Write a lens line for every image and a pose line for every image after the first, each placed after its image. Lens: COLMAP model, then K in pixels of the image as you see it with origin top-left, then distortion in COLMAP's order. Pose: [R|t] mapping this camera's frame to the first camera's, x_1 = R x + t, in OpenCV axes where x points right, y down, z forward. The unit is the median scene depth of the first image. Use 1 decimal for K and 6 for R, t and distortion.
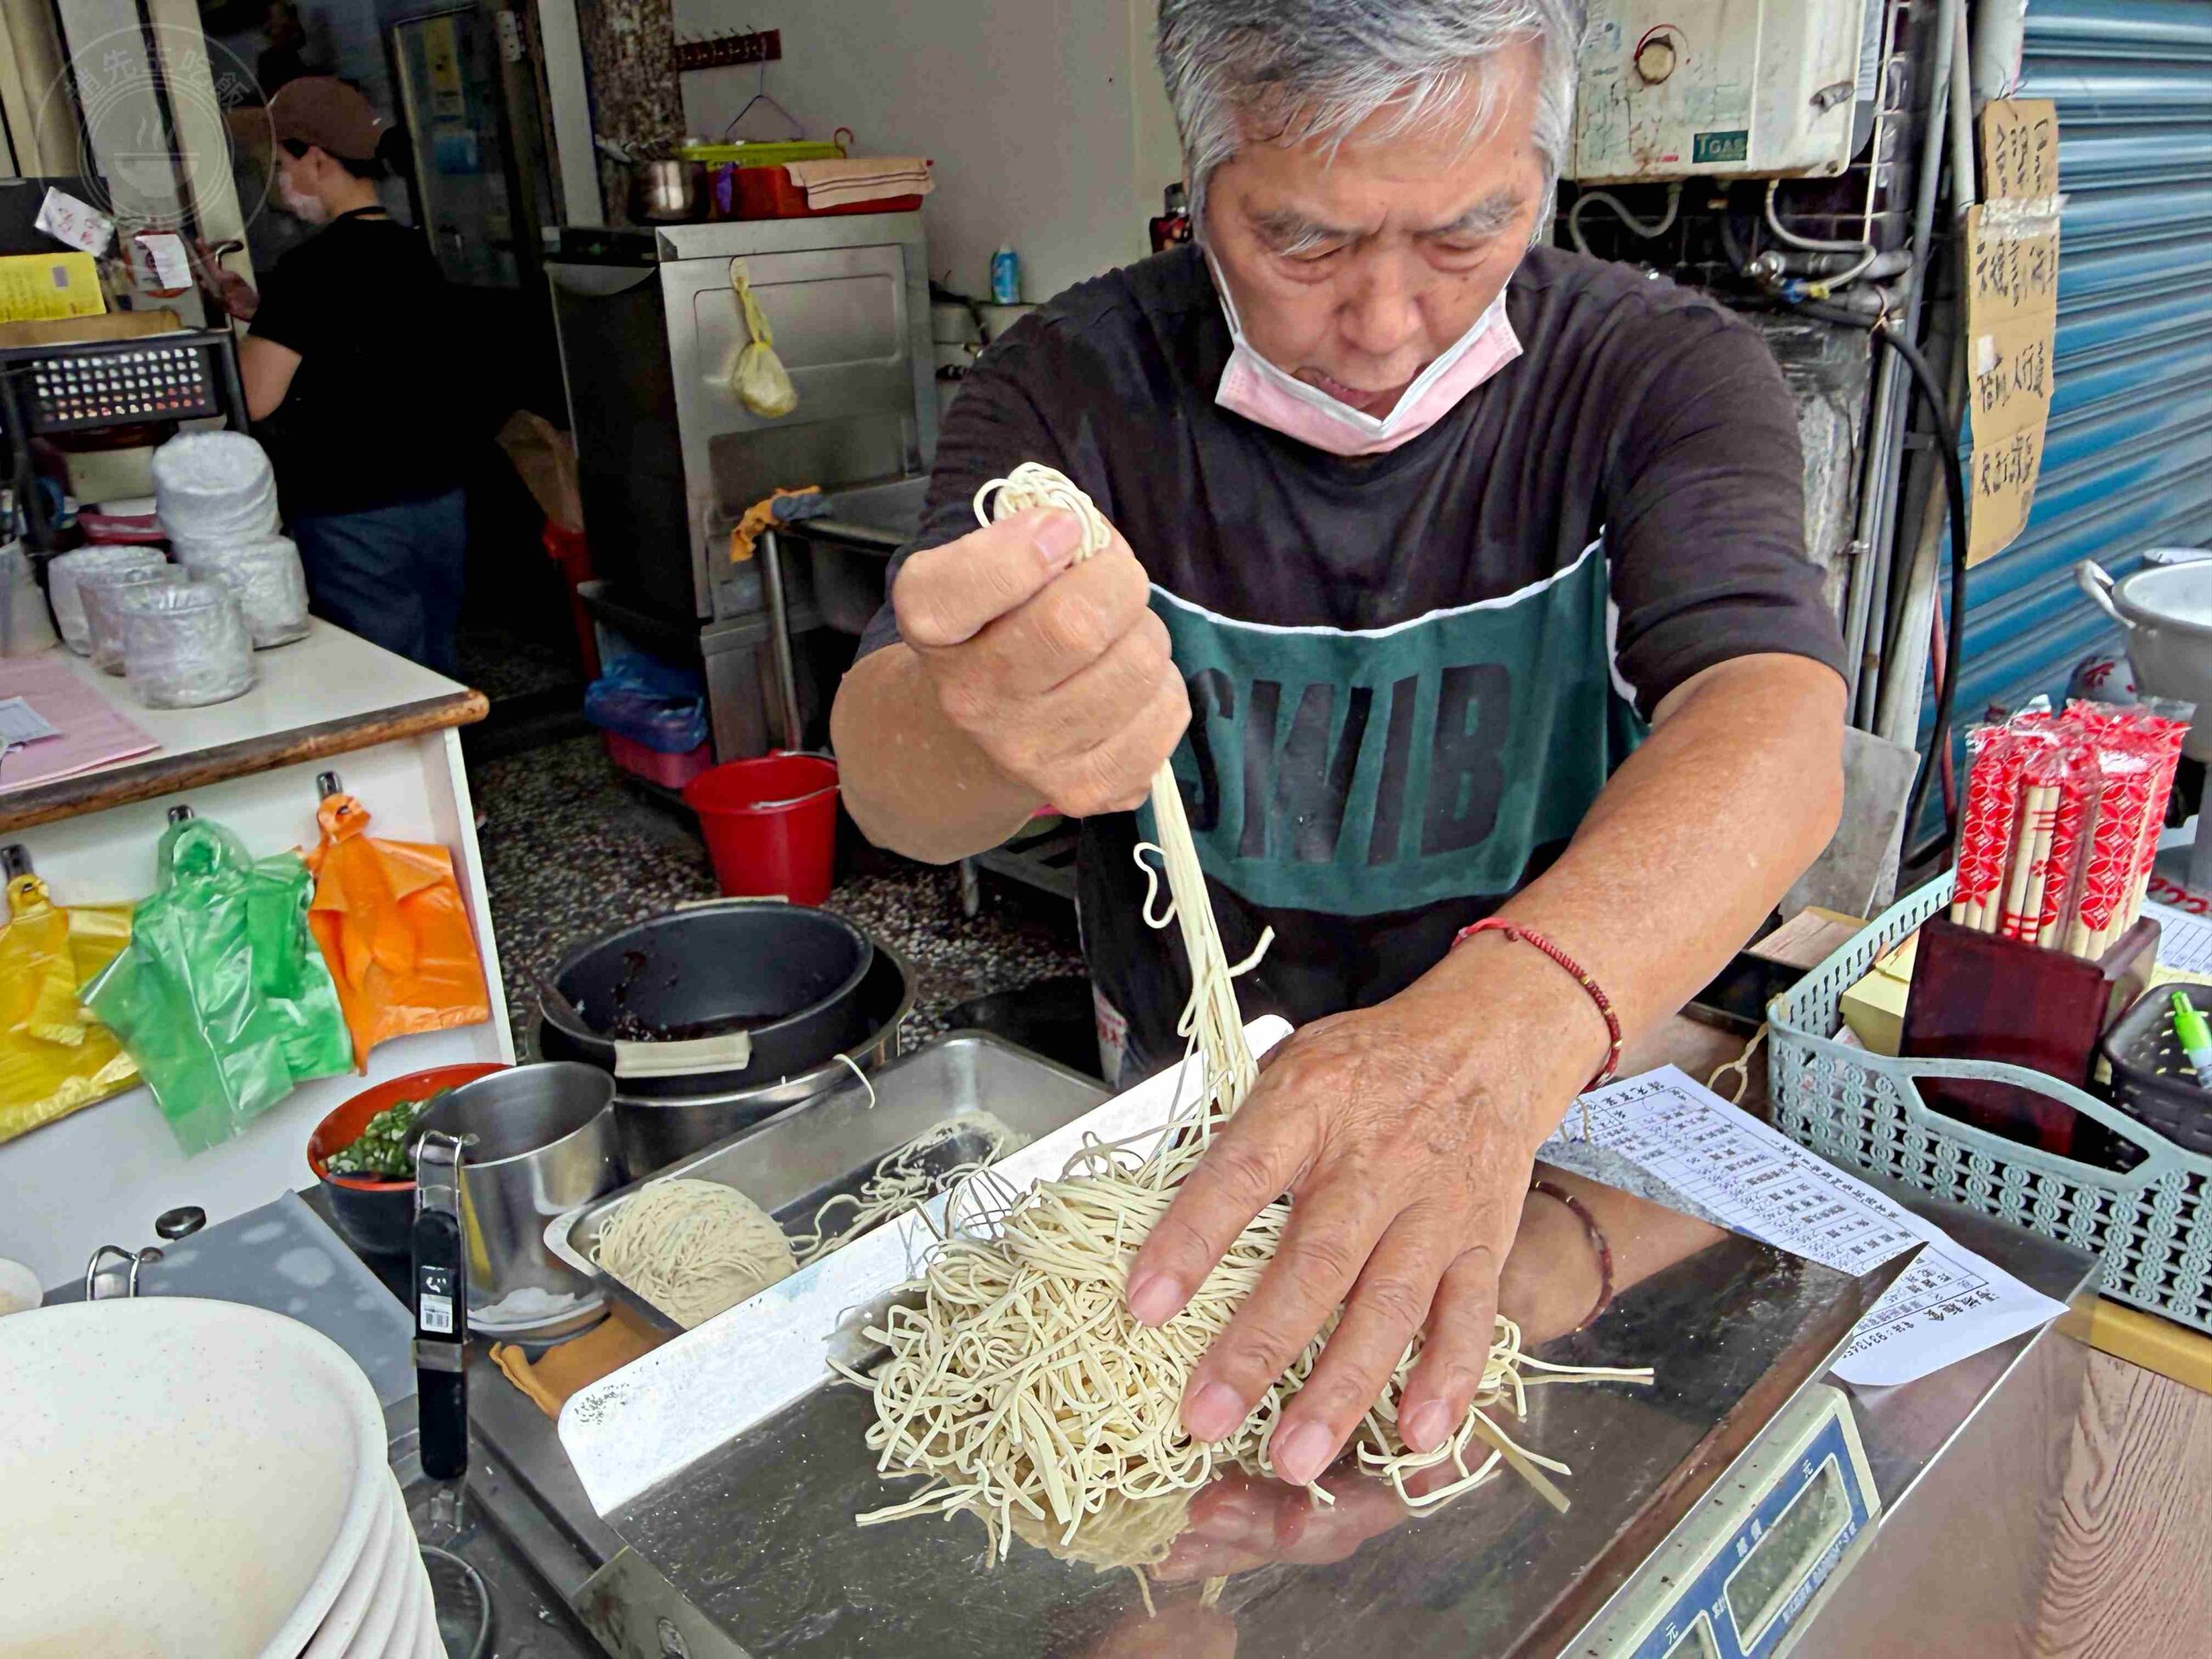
lens RADIAL K [[1778.4, 0, 1106.0], [0, 1778.4, 829.5], [0, 0, 1]] dist [0.003757, -0.003794]
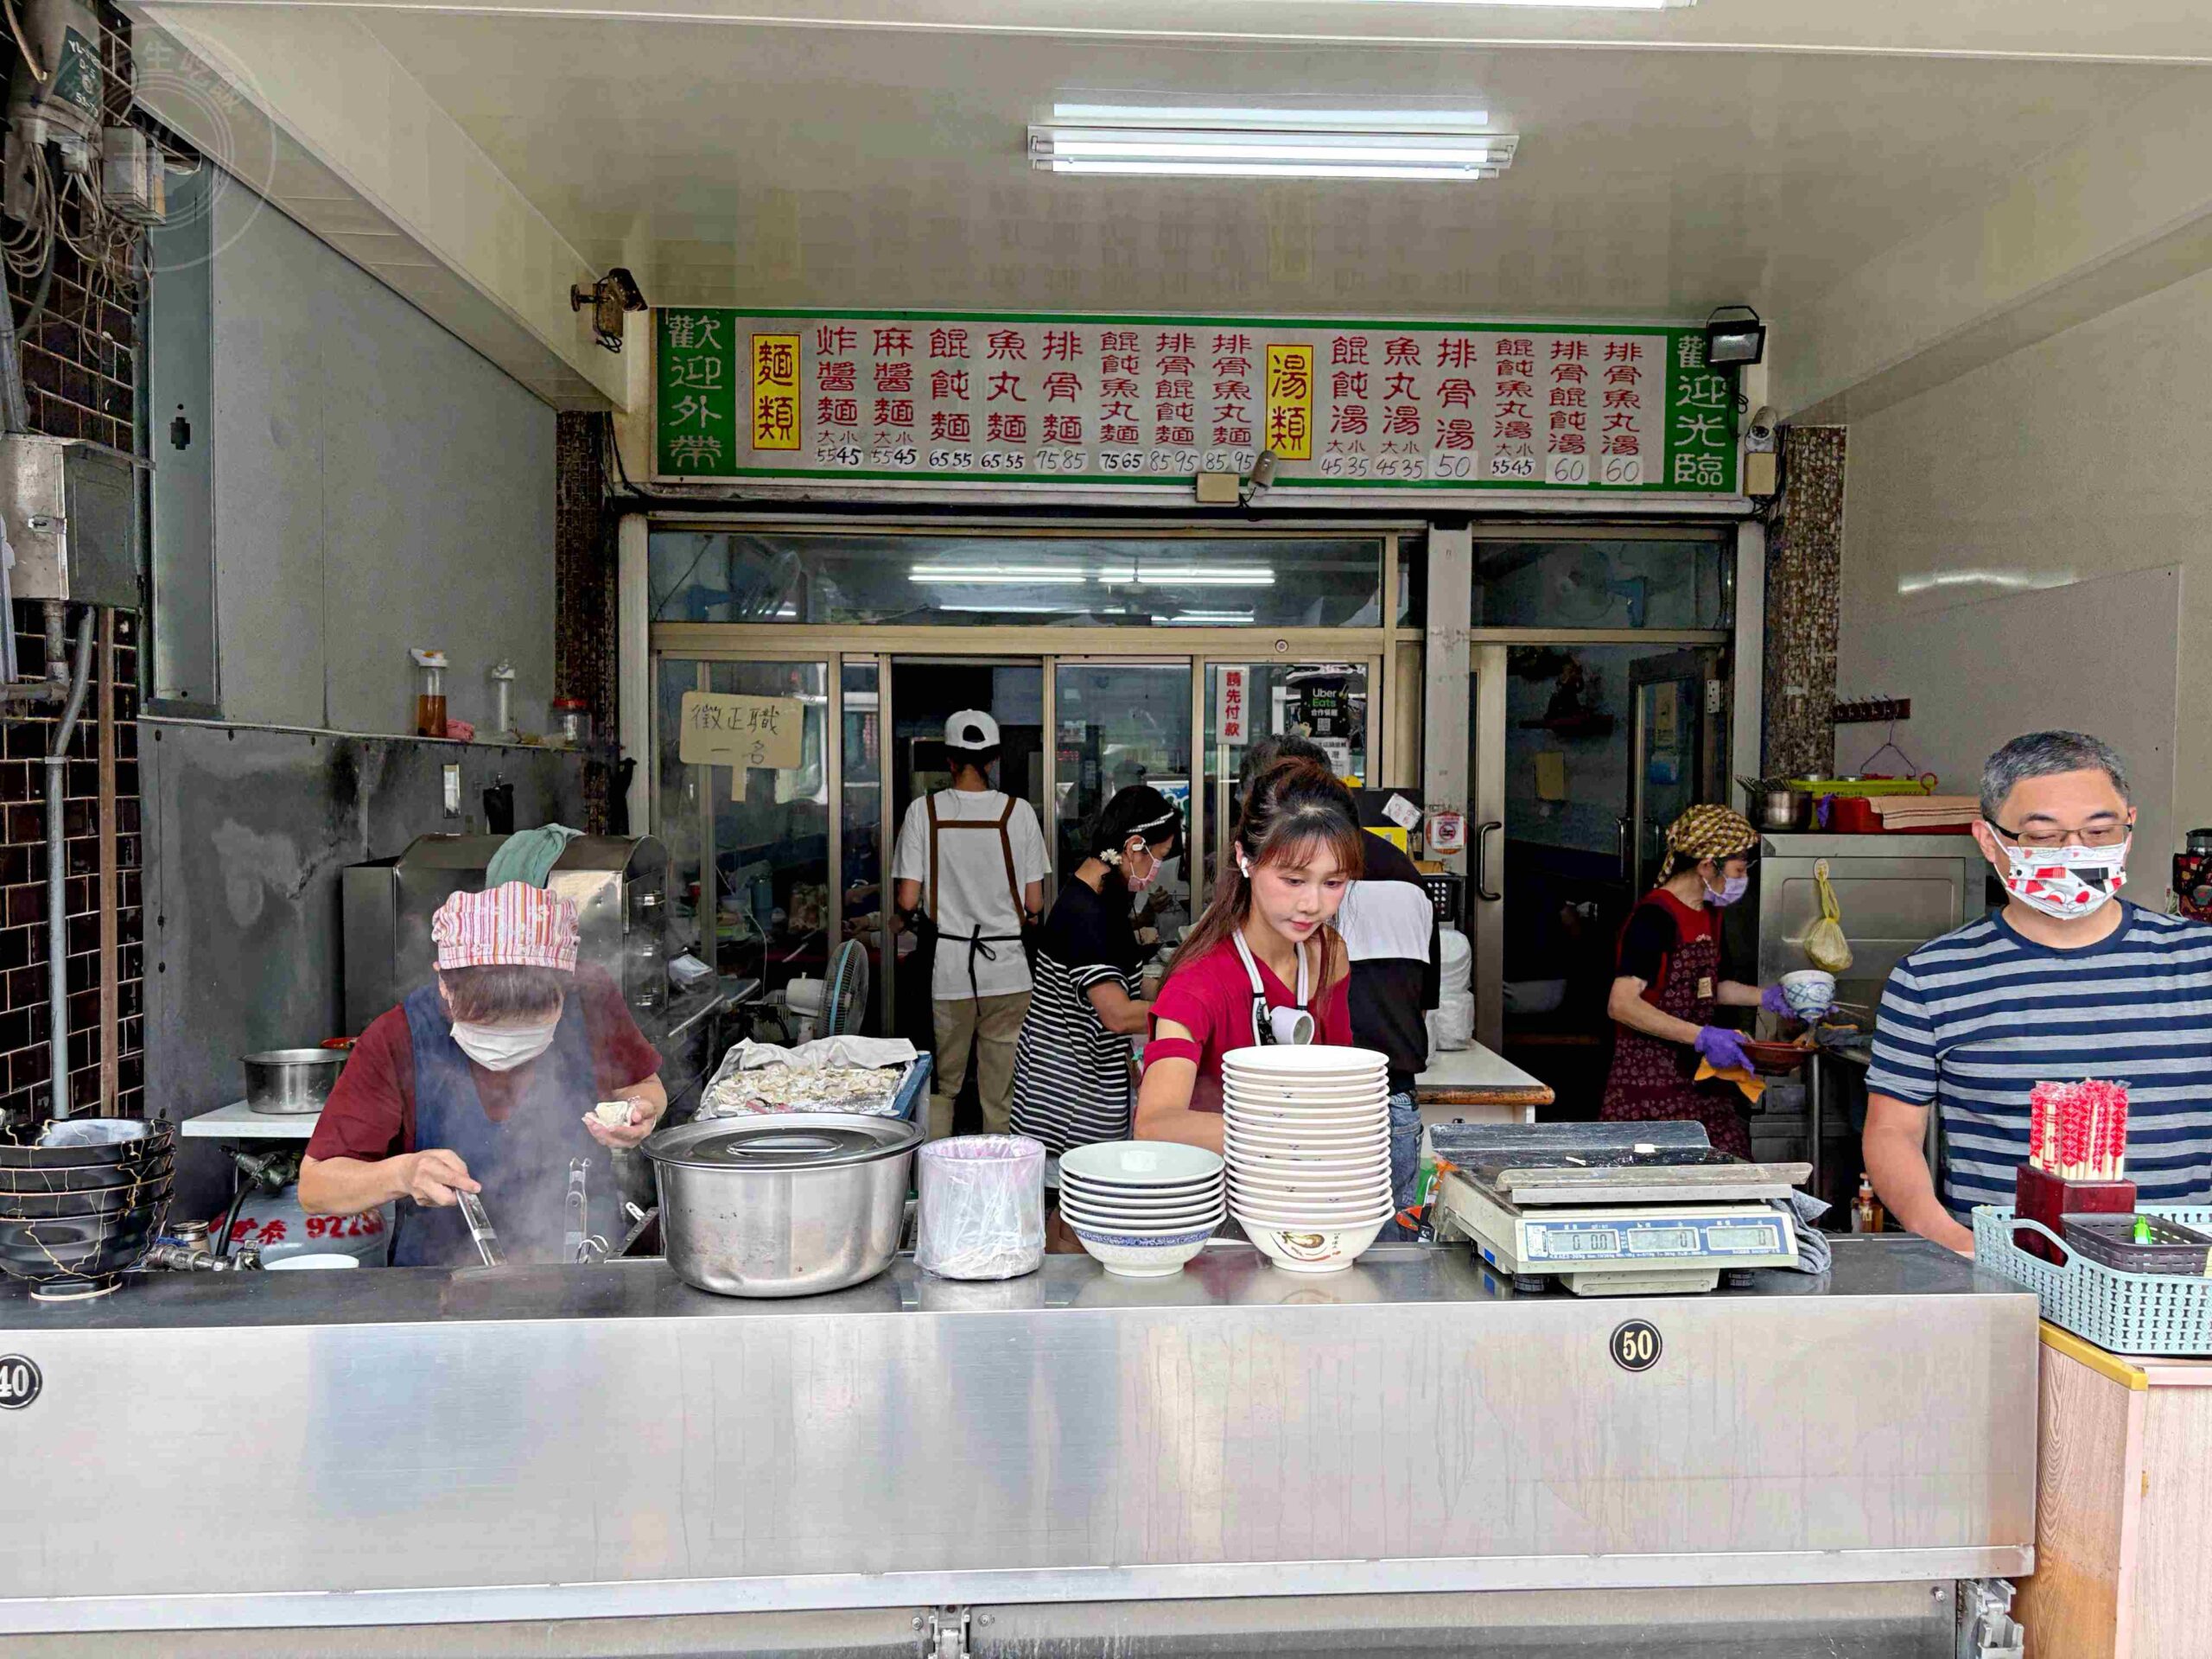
lens RADIAL K [[1650.0, 0, 1106.0], [0, 1650.0, 829.5], [0, 0, 1]] dist [0.045266, -0.061210]
pose [[0.772854, 0.066576, -0.631082, 0.178281], [-0.259393, 0.940749, -0.218420, 0.086656], [0.579148, 0.332505, 0.744330, -0.299371]]
